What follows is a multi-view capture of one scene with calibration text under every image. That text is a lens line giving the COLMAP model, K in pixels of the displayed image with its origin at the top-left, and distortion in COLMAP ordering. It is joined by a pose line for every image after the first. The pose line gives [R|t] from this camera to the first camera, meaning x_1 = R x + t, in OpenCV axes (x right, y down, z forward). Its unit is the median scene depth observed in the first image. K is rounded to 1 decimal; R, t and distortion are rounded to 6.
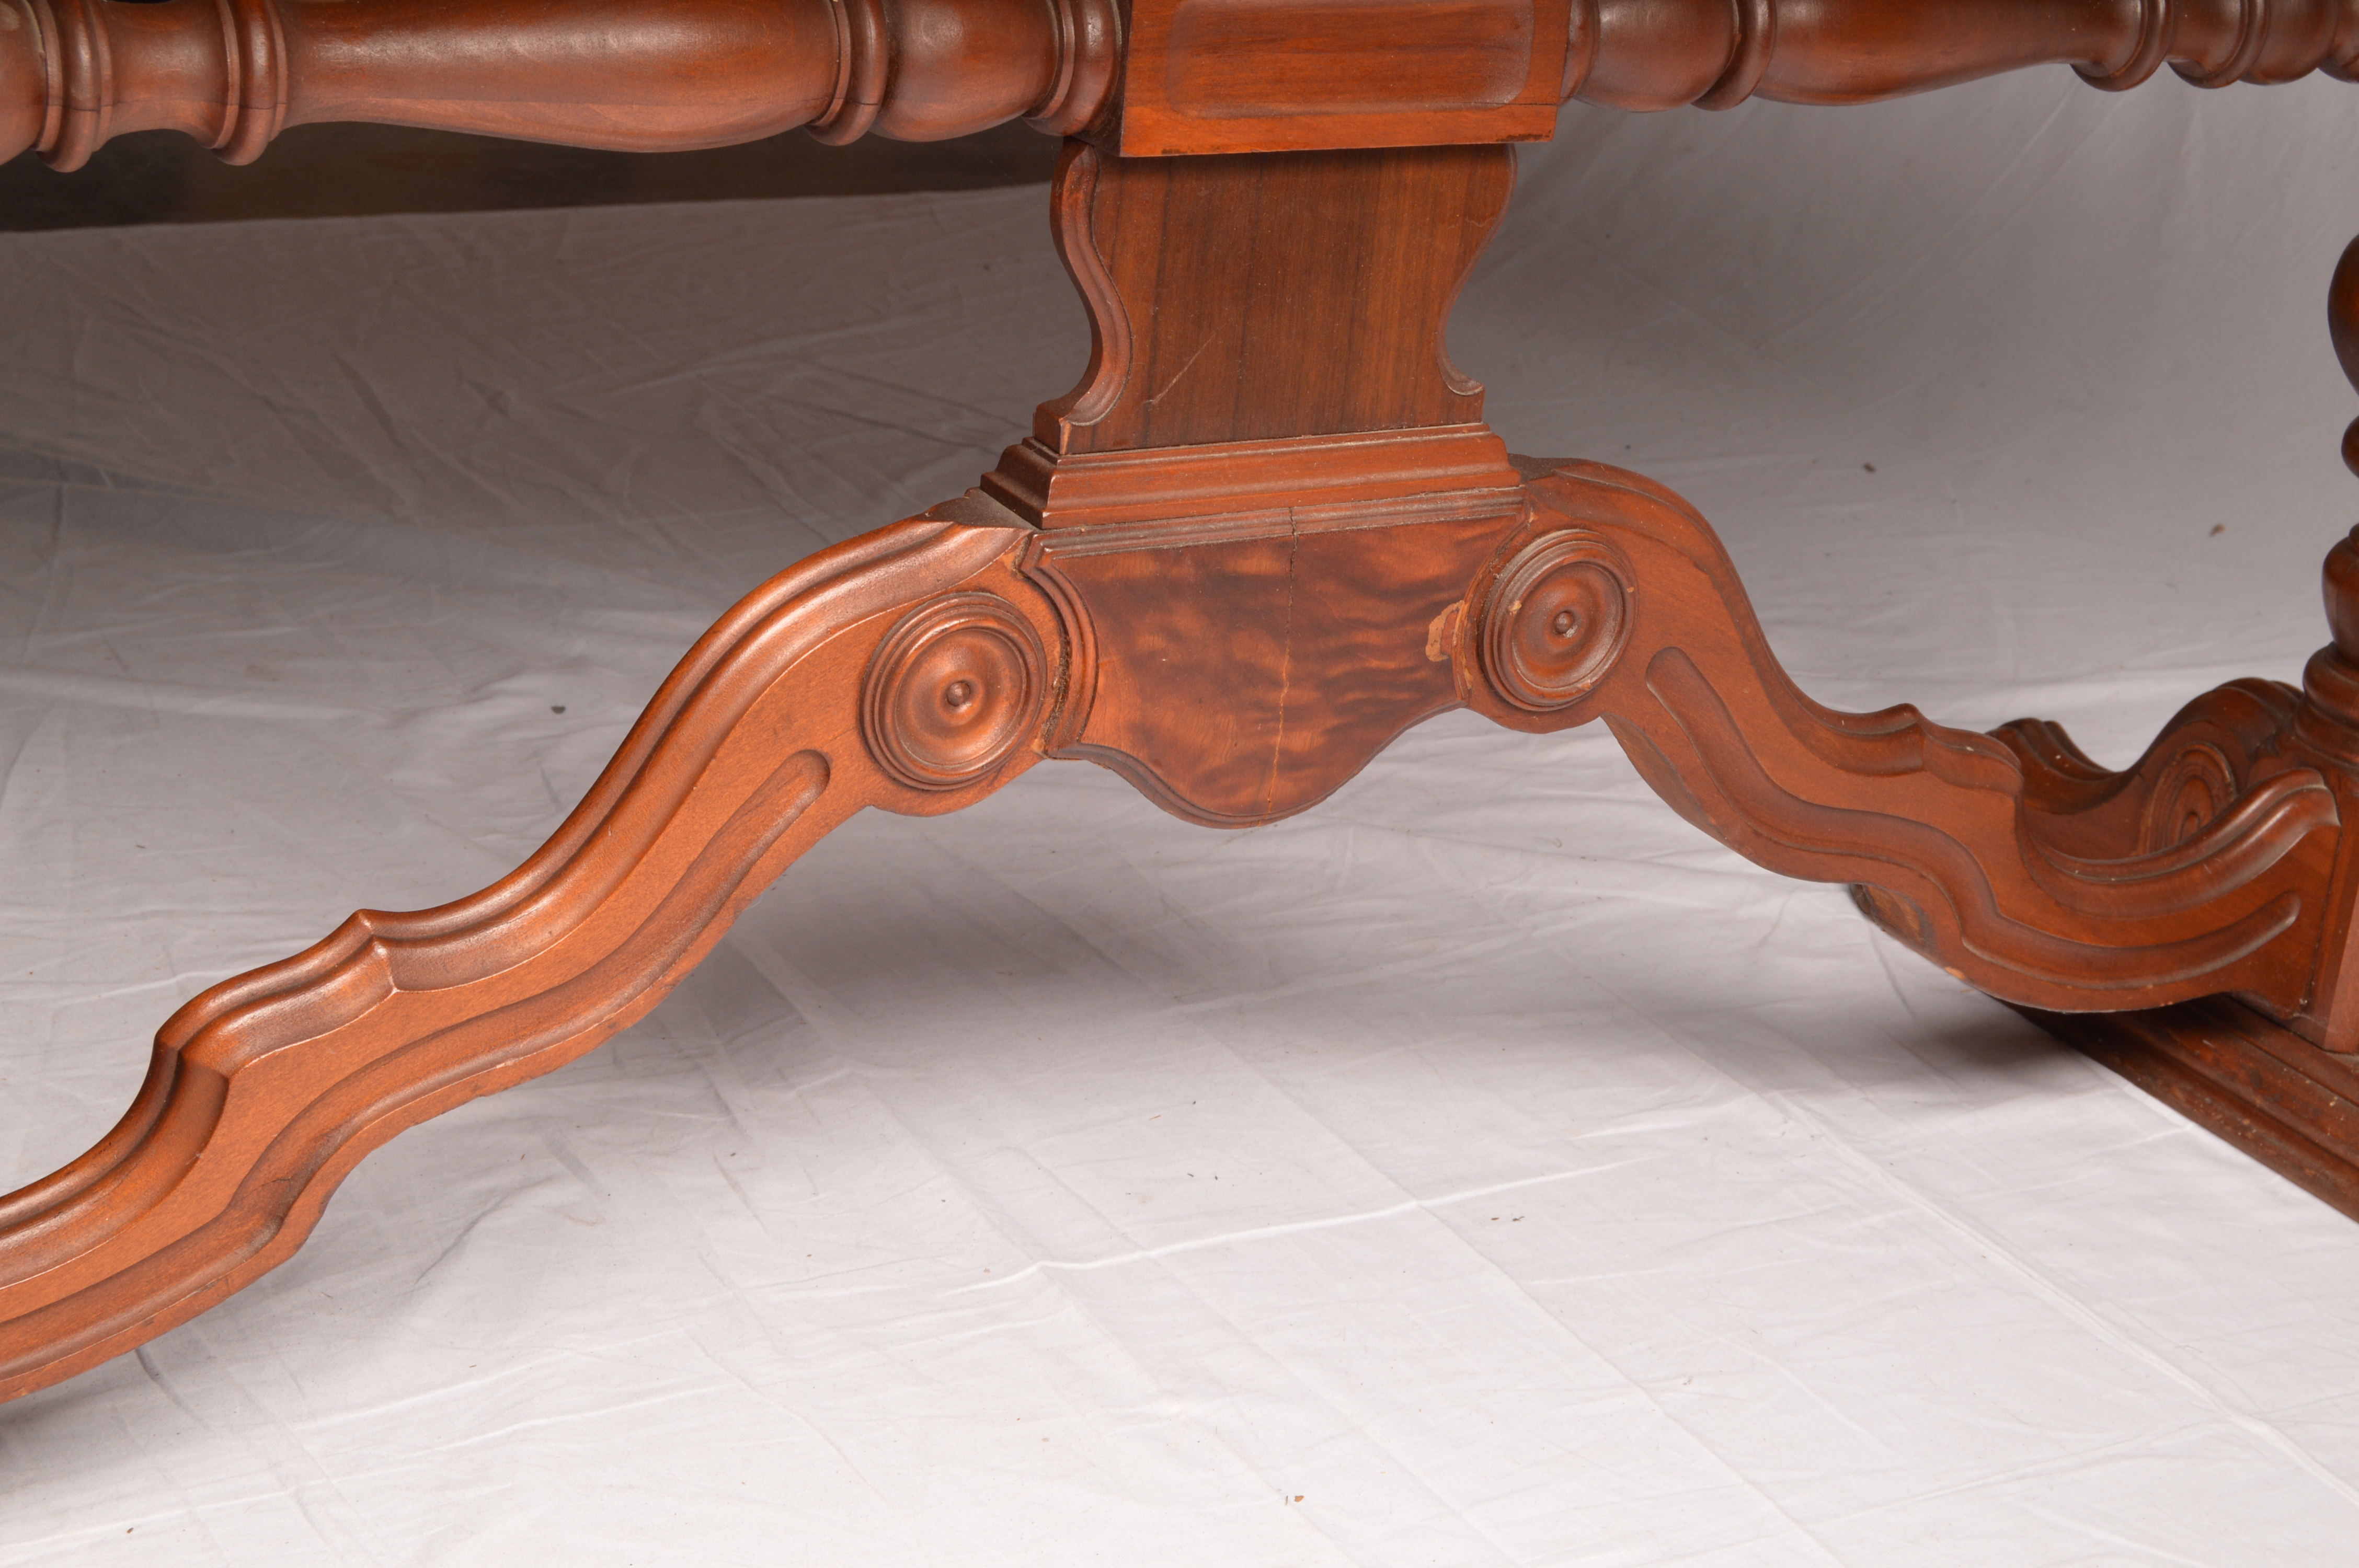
lens RADIAL K [[4199.4, 0, 1165.9], [0, 4199.4, 789.4], [0, 0, 1]] dist [-0.046605, 0.000000]
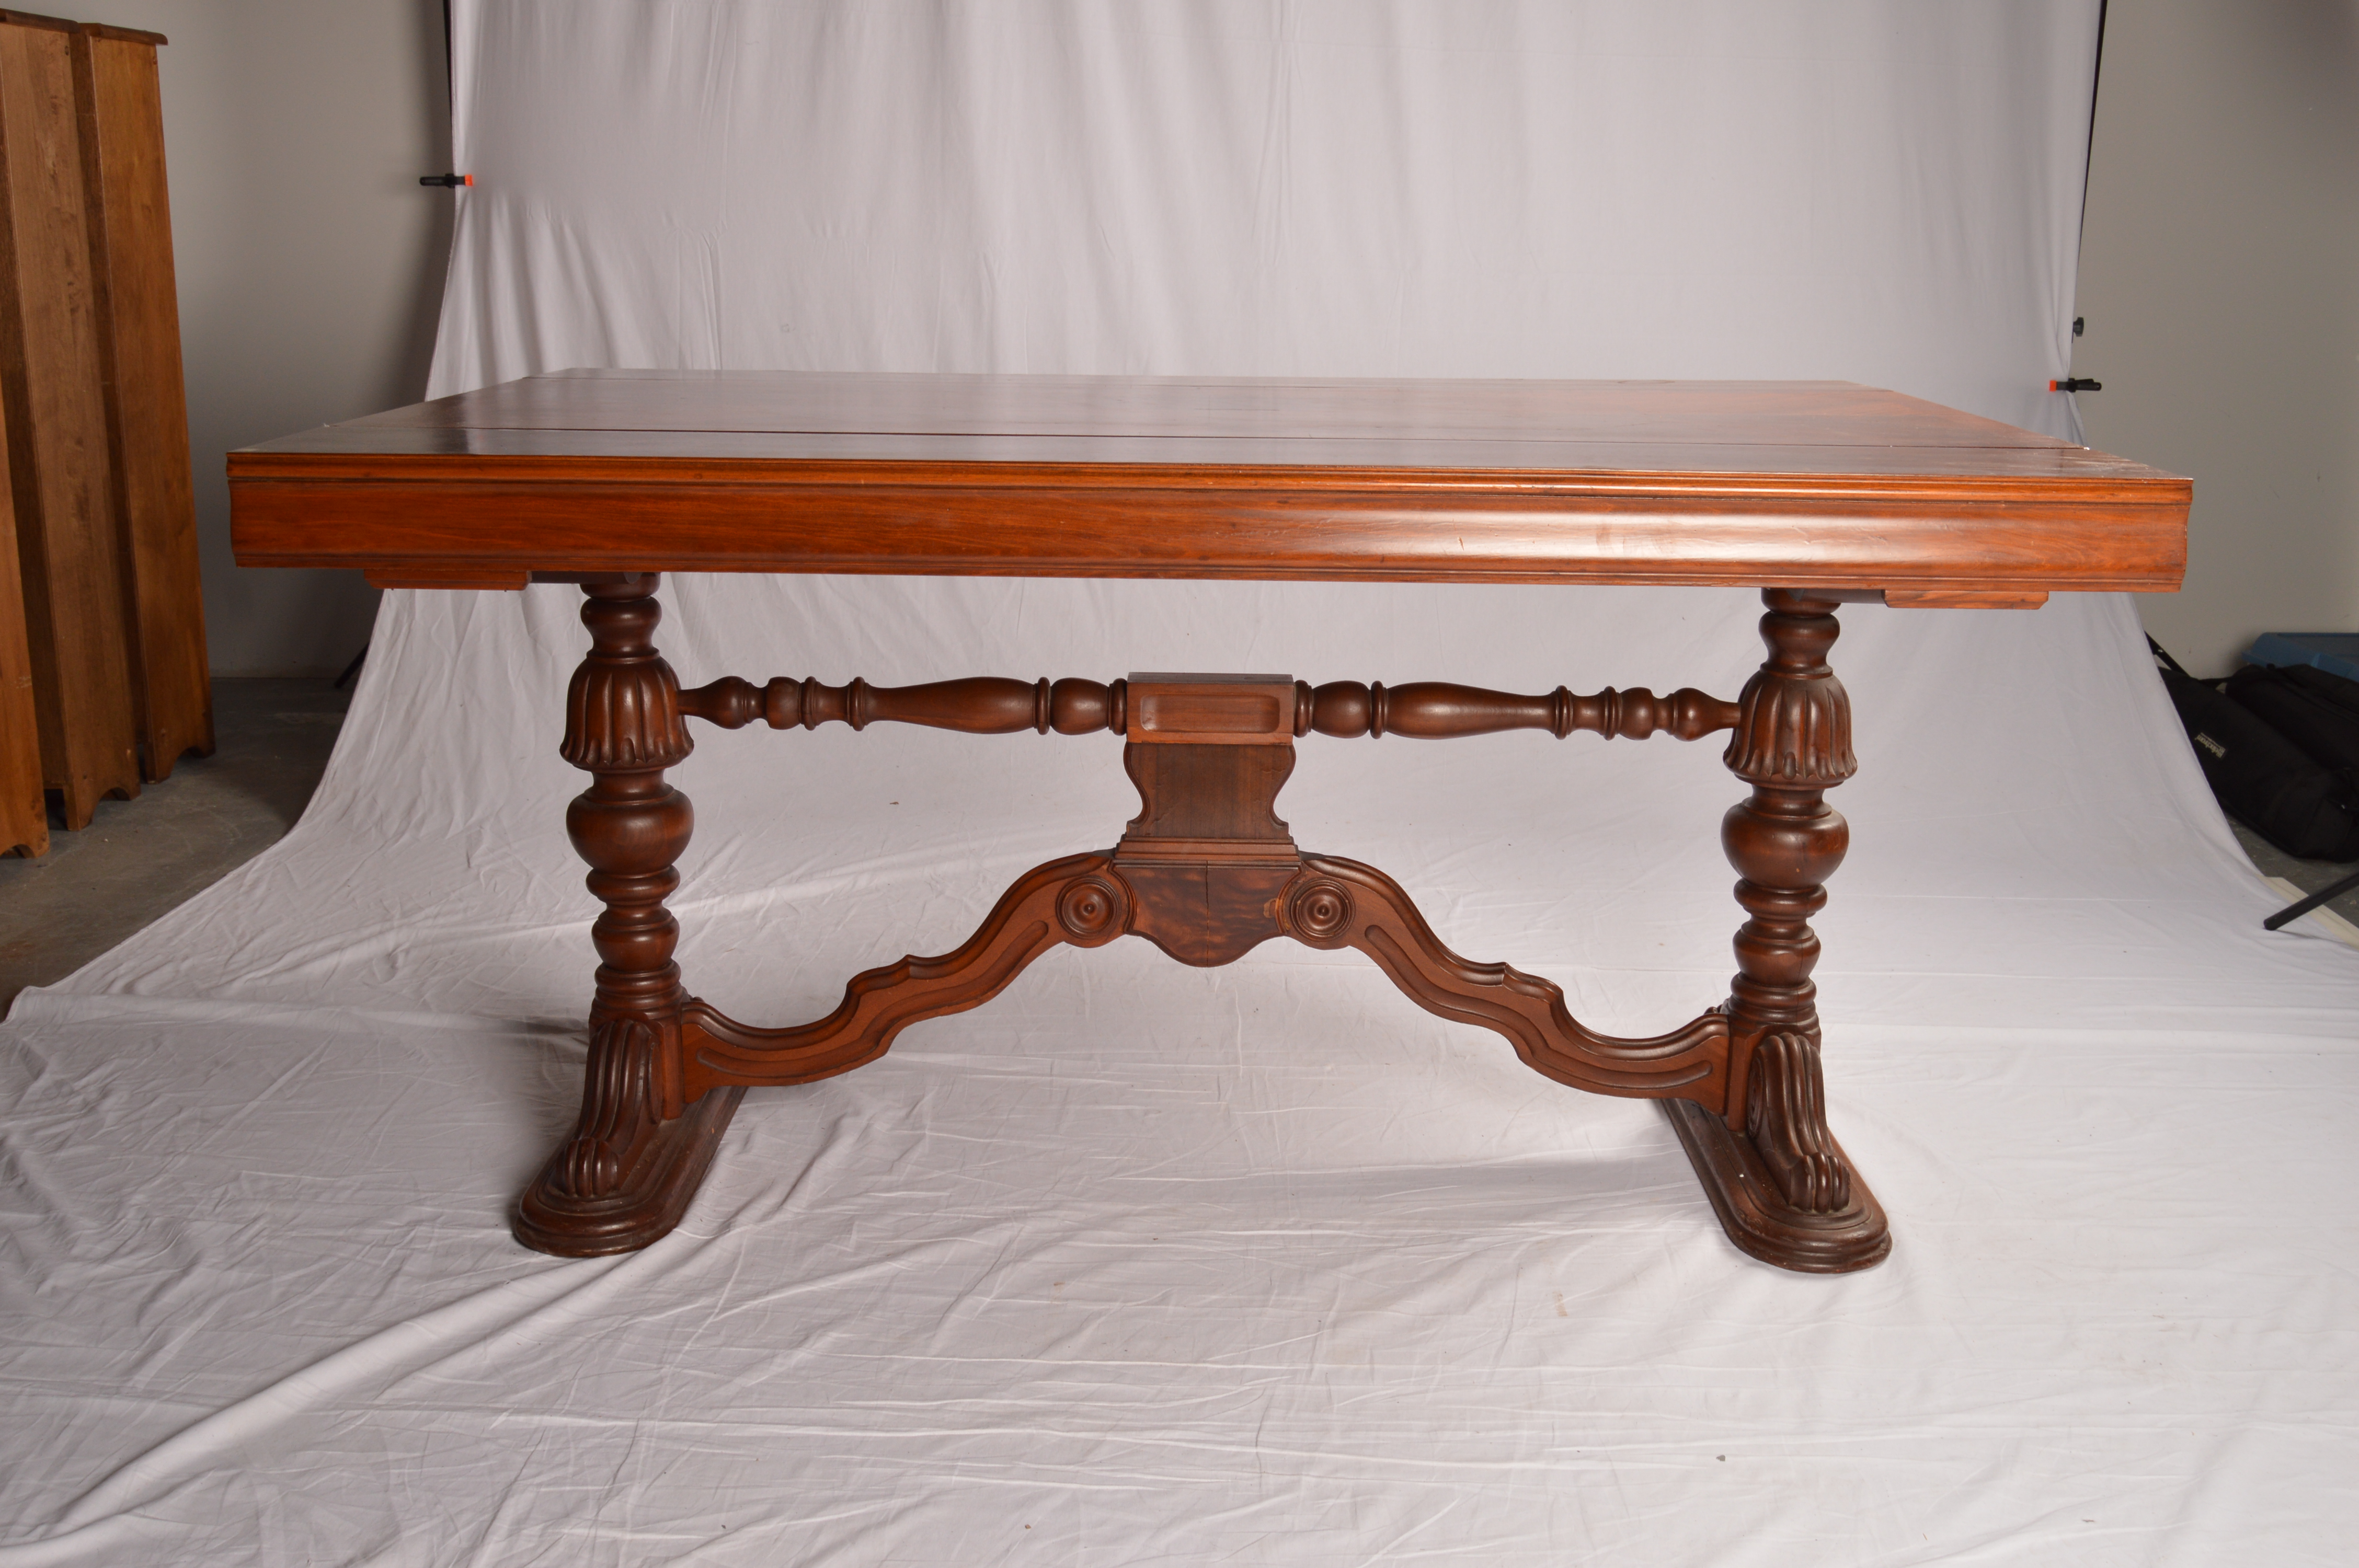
lens RADIAL K [[2258.0, 0, 1193.3], [0, 2258.0, 769.4], [0, 0, 1]] dist [-0.068336, 0.000000]
pose [[0.855149, 0.039490, -0.516876, 0.870198], [-0.125709, 0.983129, -0.132867, 0.088196], [0.502909, 0.178597, 0.845686, -0.412722]]
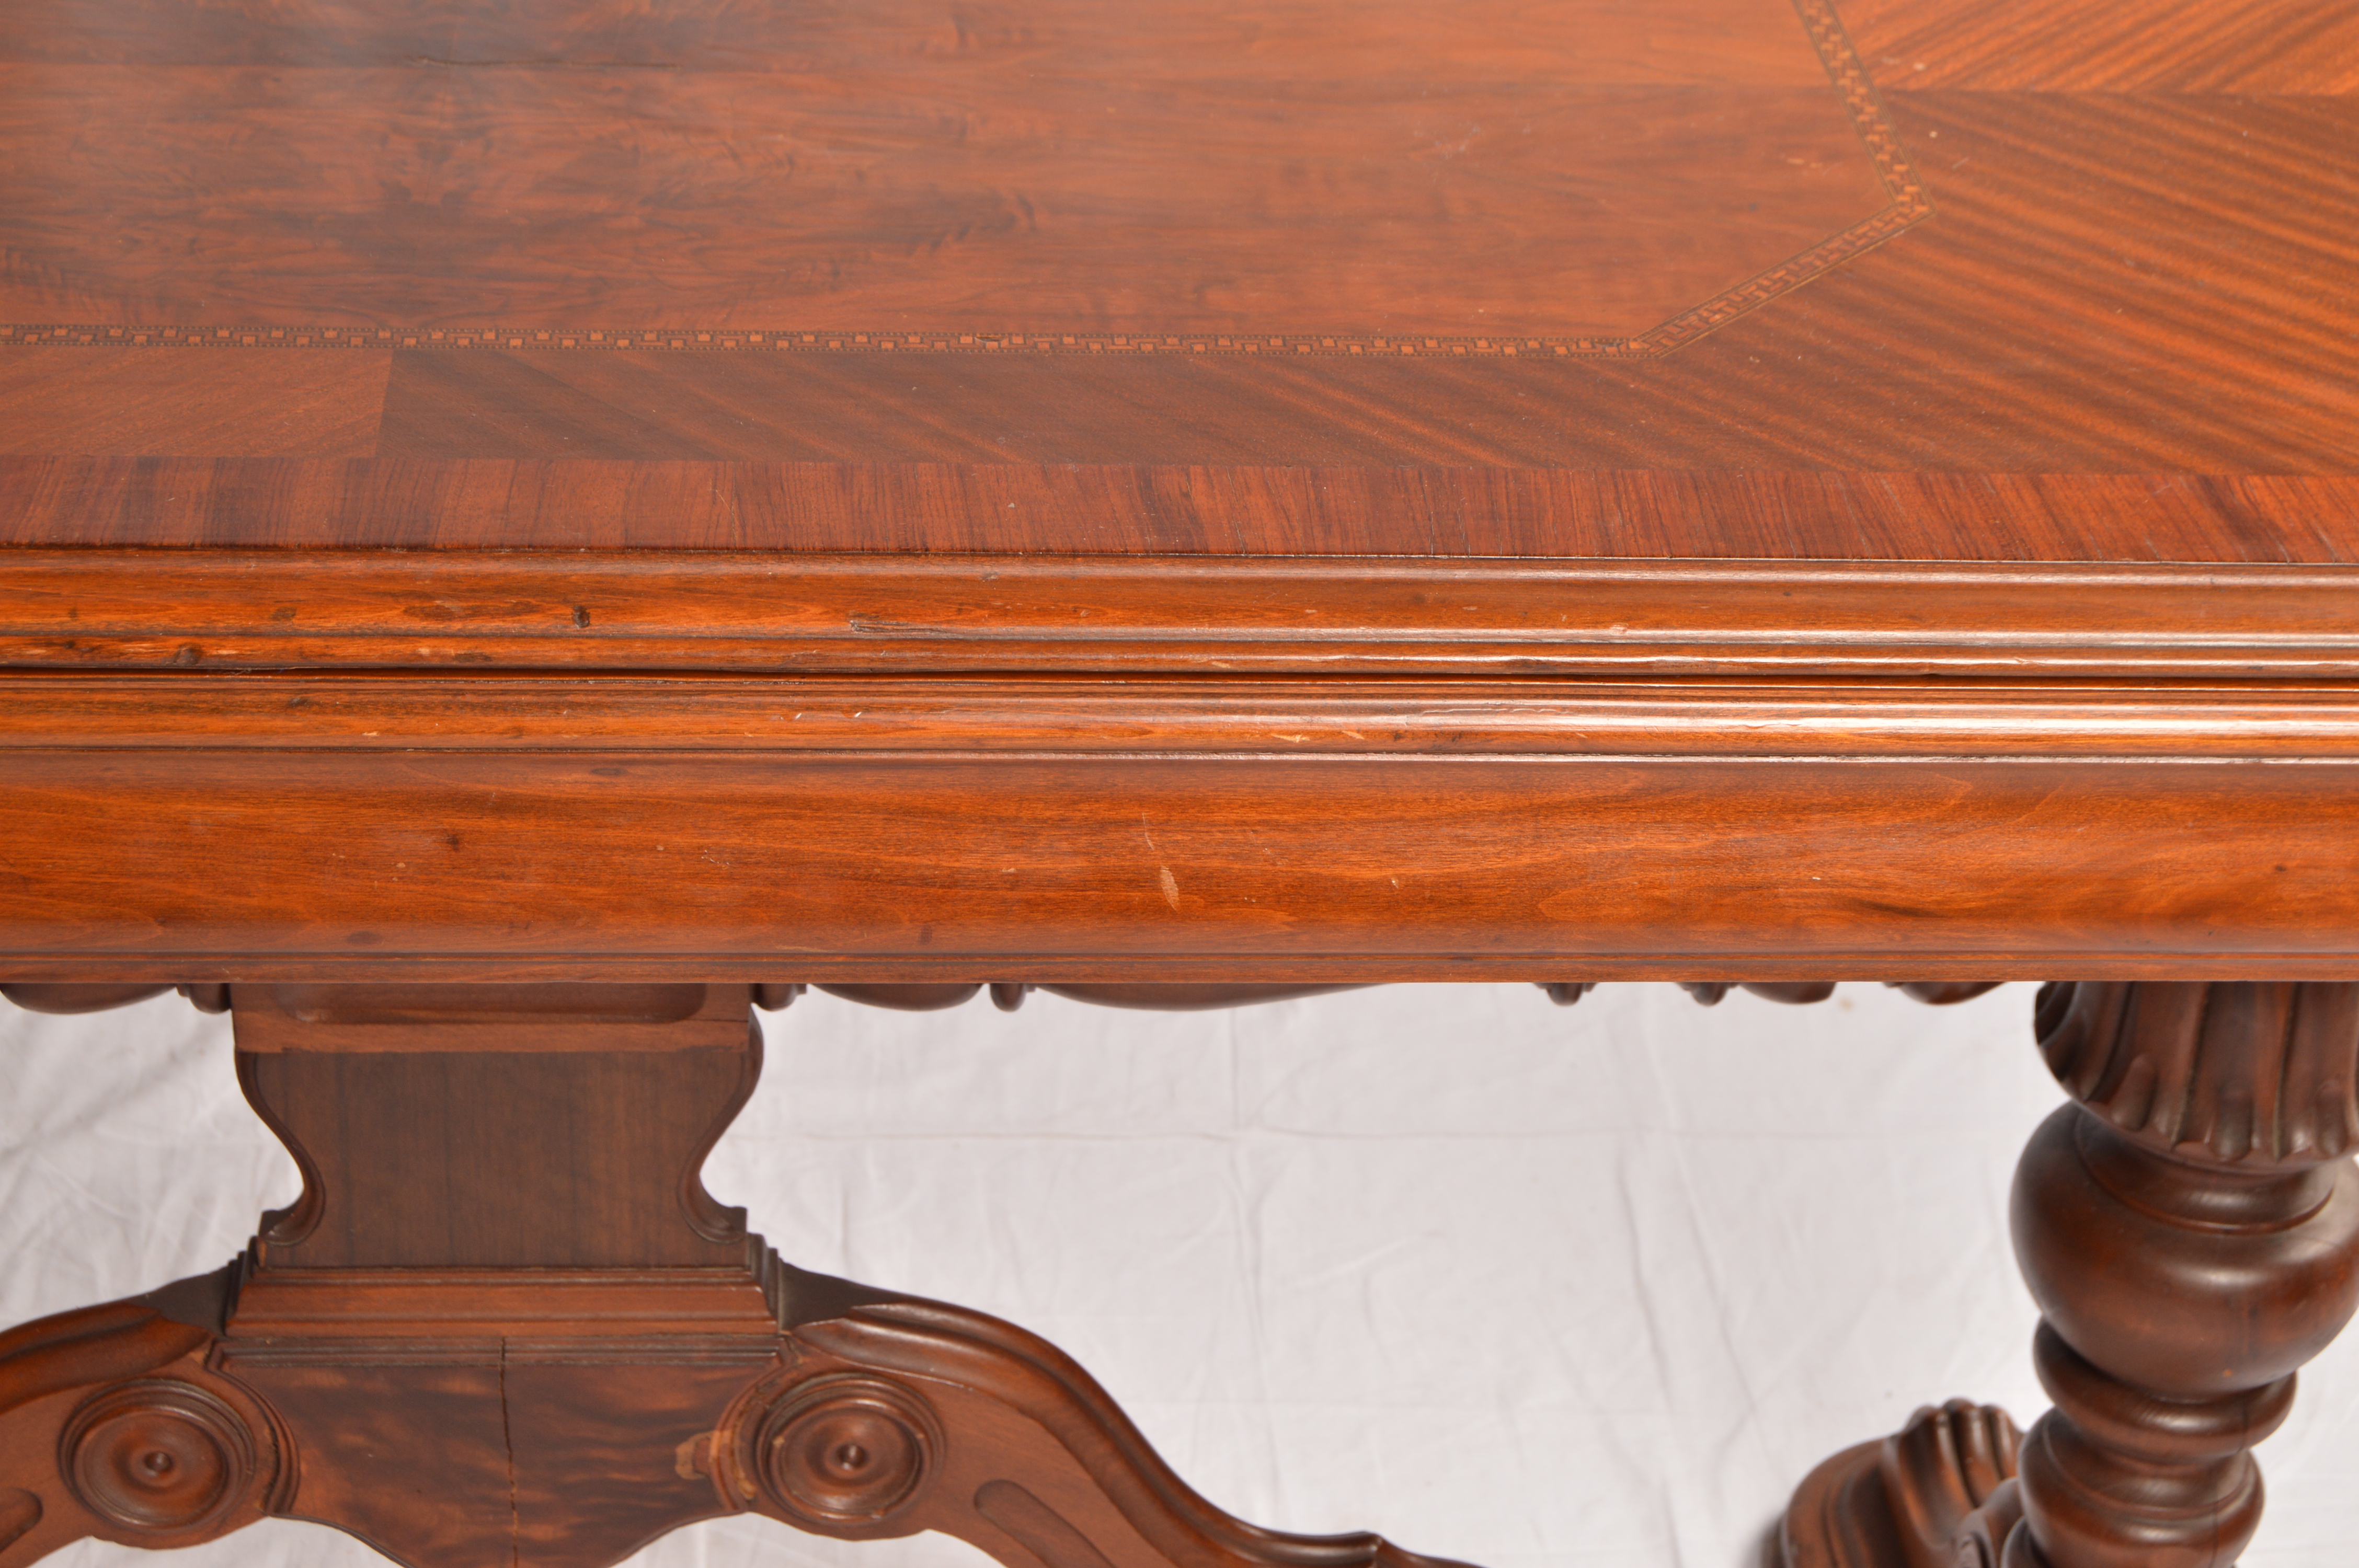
lens RADIAL K [[4515.0, 0, 1177.2], [0, 4515.0, 795.5], [0, 0, 1]] dist [-0.042071, 0.000000]
pose [[0.895660, 0.186784, -0.403615, 0.598783], [-0.129987, 0.977846, 0.164073, -0.399631], [0.425320, -0.094489, 0.900097, 0.086194]]
